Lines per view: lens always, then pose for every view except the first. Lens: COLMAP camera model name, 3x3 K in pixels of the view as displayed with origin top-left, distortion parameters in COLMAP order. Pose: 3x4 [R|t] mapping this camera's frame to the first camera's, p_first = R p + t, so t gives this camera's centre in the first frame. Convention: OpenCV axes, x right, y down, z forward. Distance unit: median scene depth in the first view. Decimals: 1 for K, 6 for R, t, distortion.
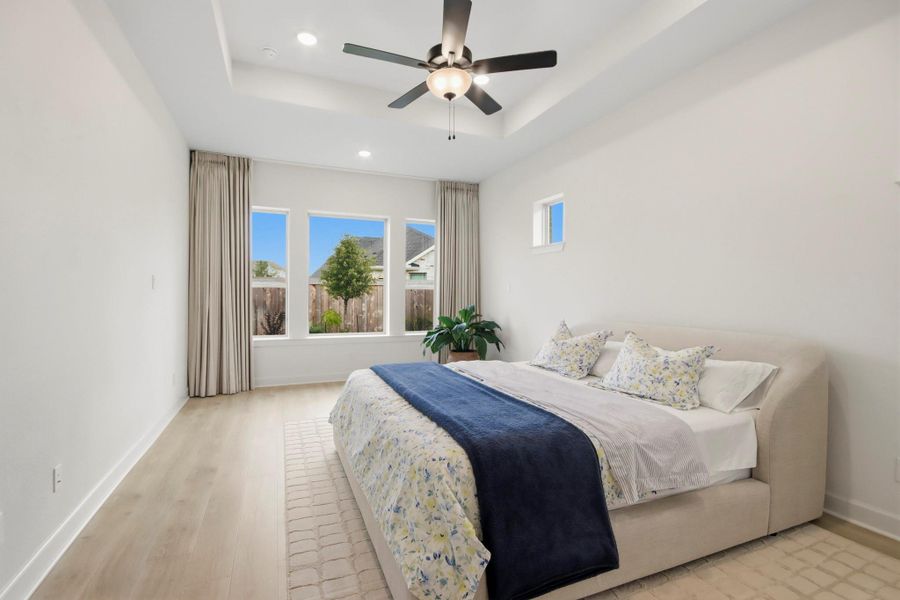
lens RADIAL K [[420.4, 0, 465.0], [0, 420.4, 300.8], [0, 0, 1]] dist [0.000830, -0.004730]
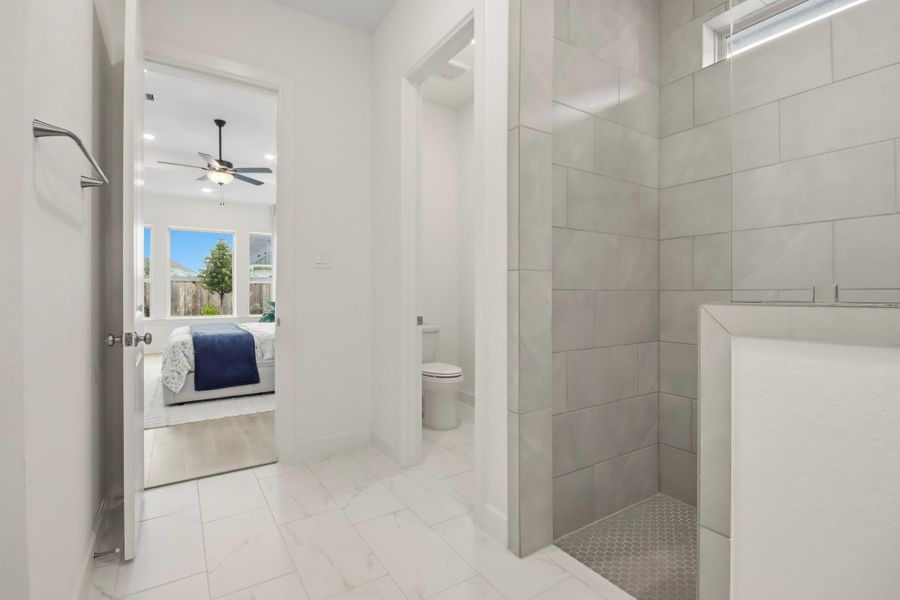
lens RADIAL K [[420.4, 0, 466.9], [0, 420.4, 296.5], [0, 0, 1]] dist [0.000830, -0.004730]
pose [[0.983435, -0.010036, 0.180985, 0.607336], [0.011278, 0.999919, -0.005833, 0.061871], [-0.180911, 0.007777, 0.983469, -0.949571]]
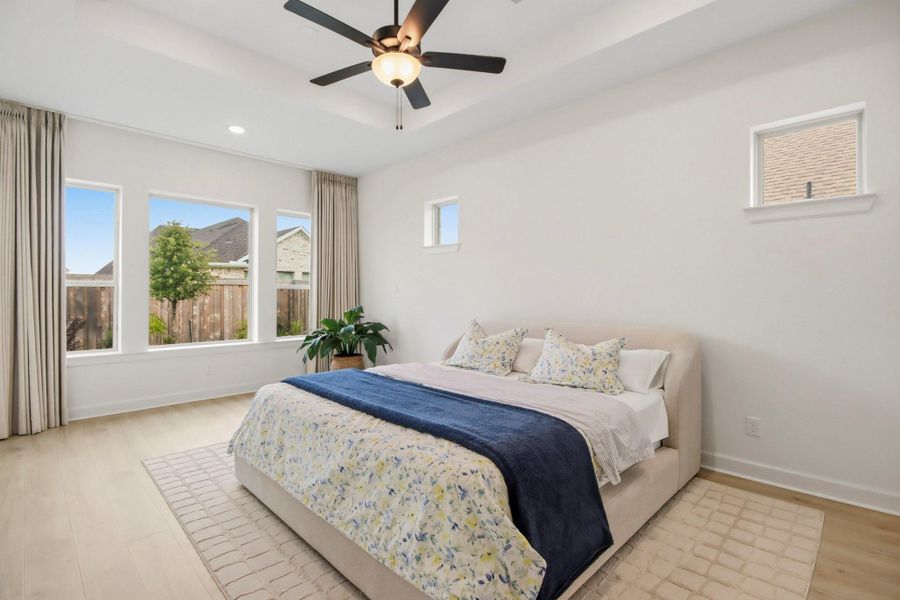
lens RADIAL K [[420.4, 0, 469.8], [0, 420.4, 293.6], [0, 0, 1]] dist [0.000830, -0.004730]
pose [[0.925484, -0.003997, 0.378766, -0.199876], [0.010342, 0.999838, -0.014720, -0.001818], [-0.378646, 0.017540, 0.925376, 0.065627]]
